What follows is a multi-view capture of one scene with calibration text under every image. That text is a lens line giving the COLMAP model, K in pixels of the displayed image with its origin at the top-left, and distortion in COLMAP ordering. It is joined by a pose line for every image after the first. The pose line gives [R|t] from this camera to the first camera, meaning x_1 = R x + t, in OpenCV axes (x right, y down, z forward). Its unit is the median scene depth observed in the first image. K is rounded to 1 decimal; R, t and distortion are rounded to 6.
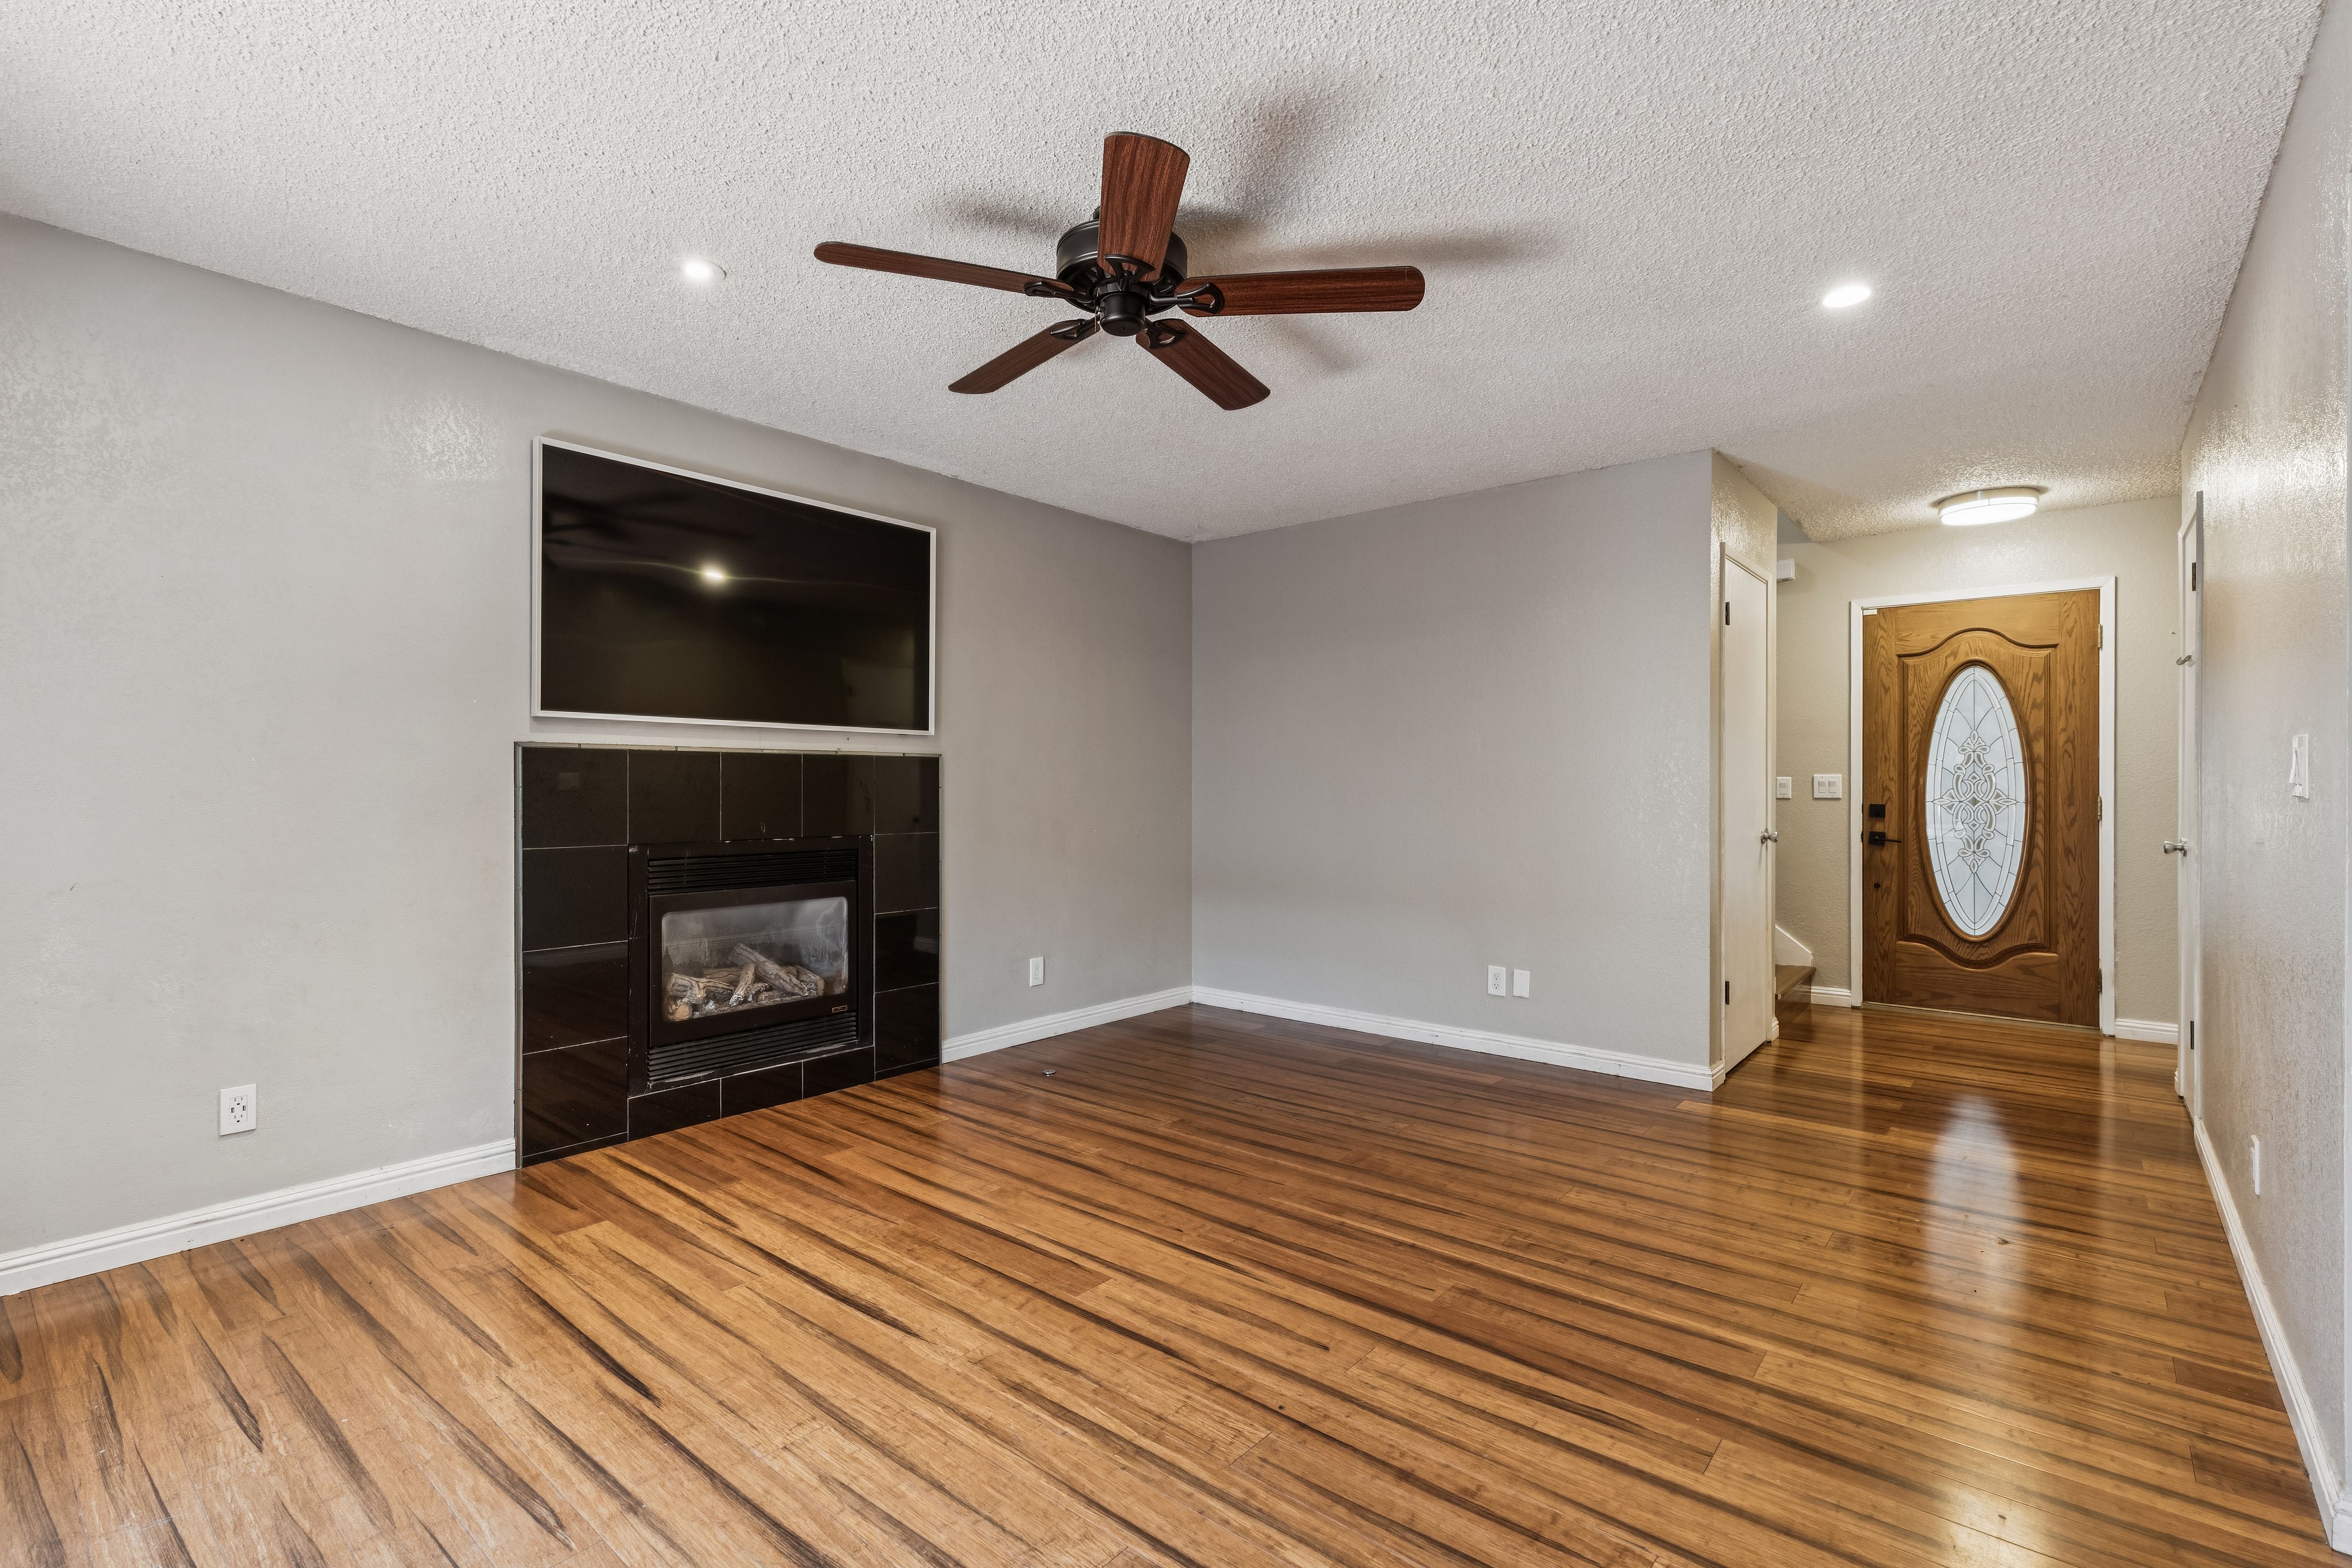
lens RADIAL K [[1064.5, 0, 1150.4], [0, 1064.5, 787.6], [0, 0, 1]] dist [0.005441, -0.000248]
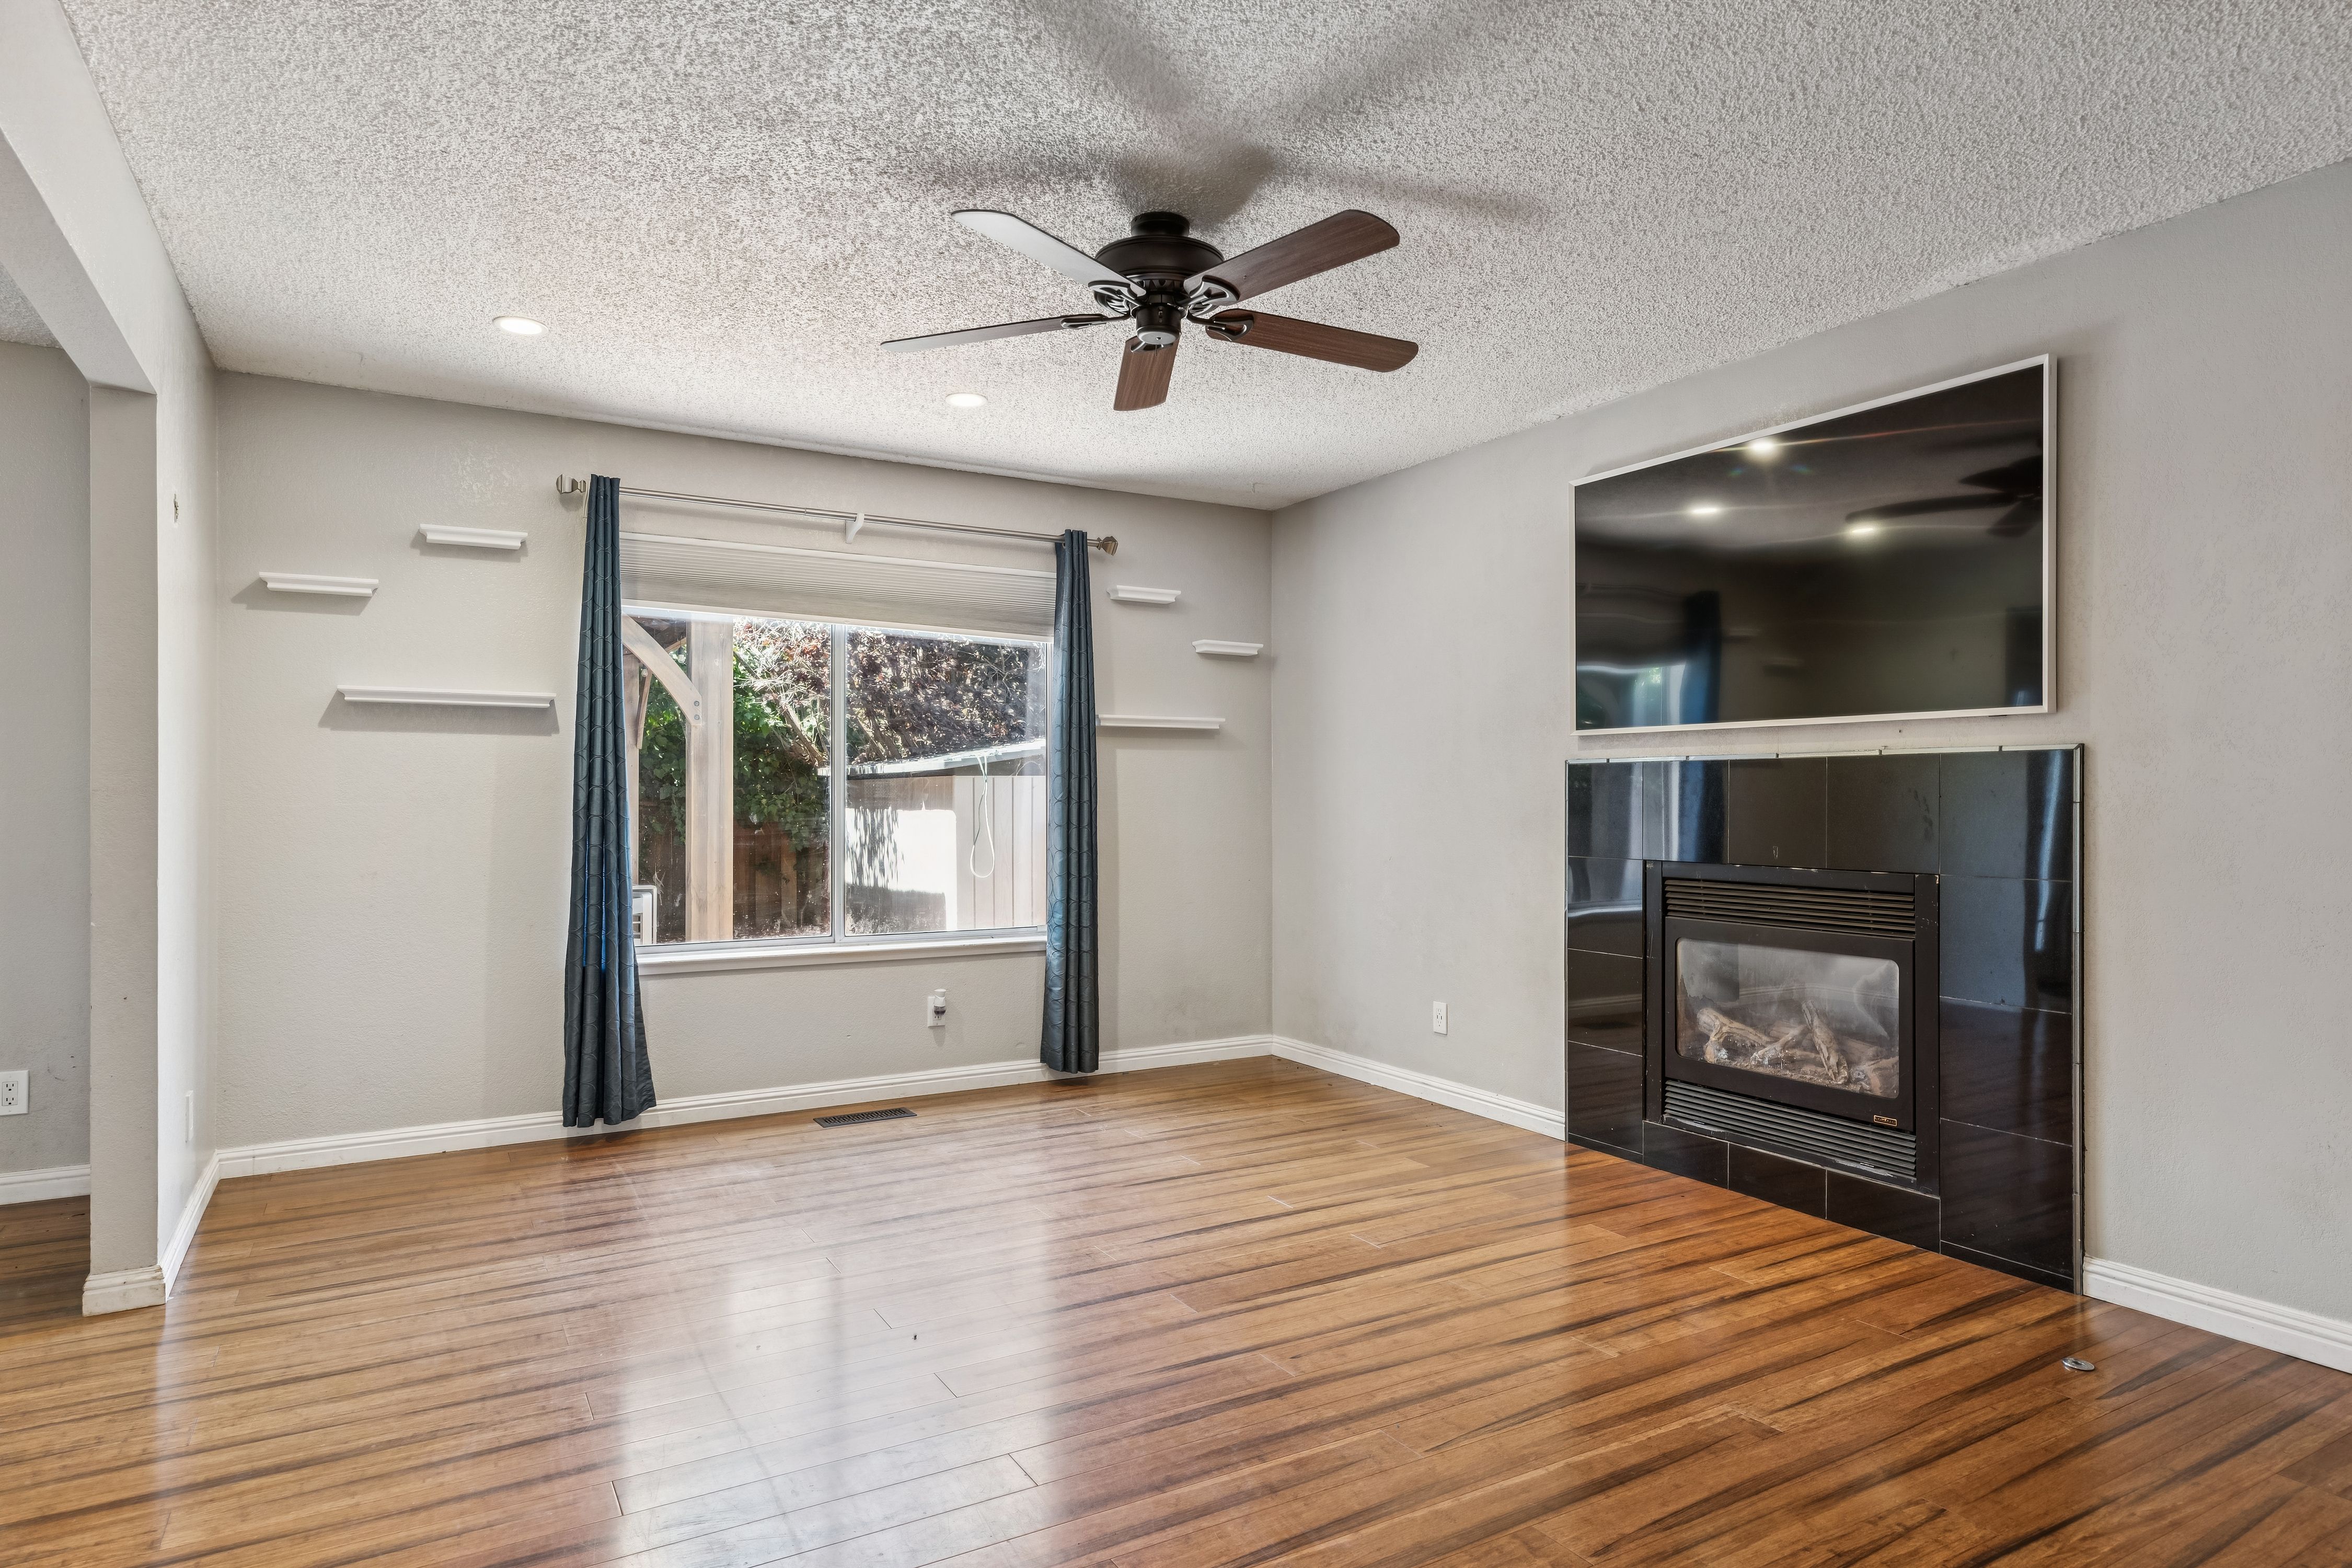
lens RADIAL K [[1311.4, 0, 1172.3], [0, 1311.4, 795.2], [0, 0, 1]] dist [0.003700, 0.001676]
pose [[-0.319559, -0.005356, -0.947551, 0.799885], [-0.003287, 0.999984, -0.004544, 0.001293], [0.947561, 0.001663, -0.319572, 0.994283]]
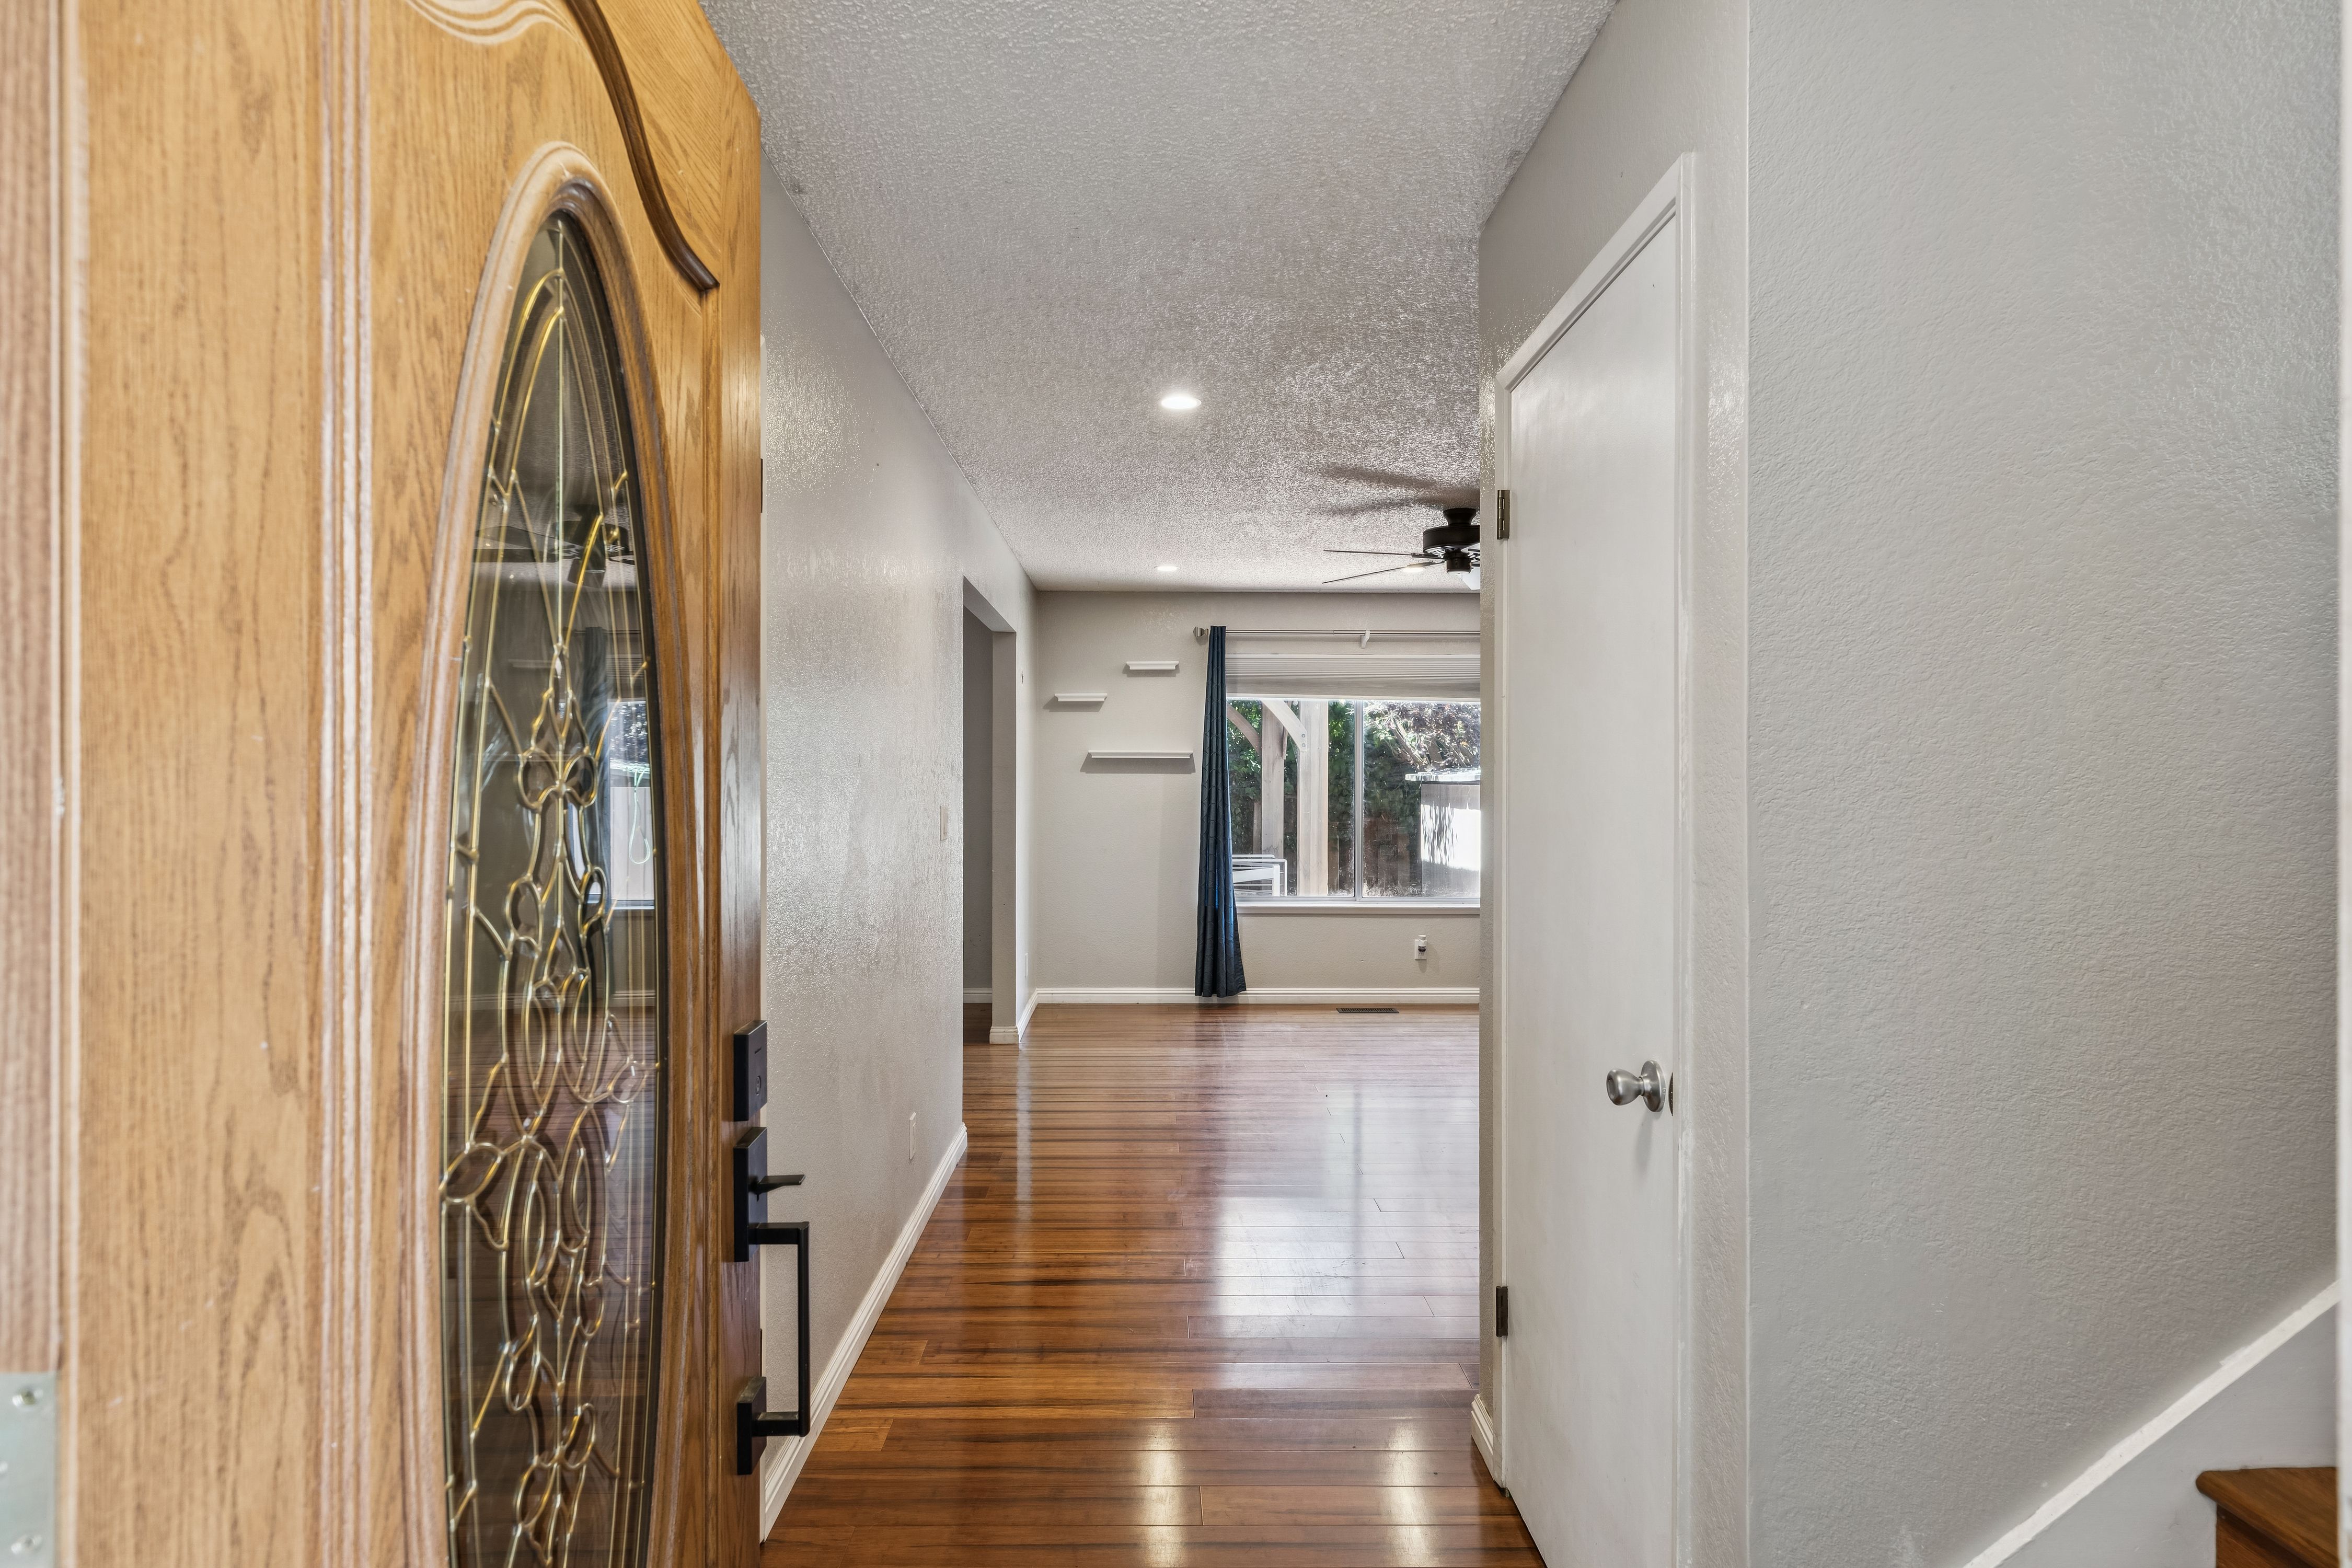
lens RADIAL K [[1311.4, 0, 1172.3], [0, 1311.4, 795.2], [0, 0, 1]] dist [0.003700, 0.001676]
pose [[-0.747795, 0.006595, -0.663897, 1.281015], [-0.006561, 0.999828, 0.017323, -0.060730], [0.663897, 0.017310, -0.747623, 1.648353]]
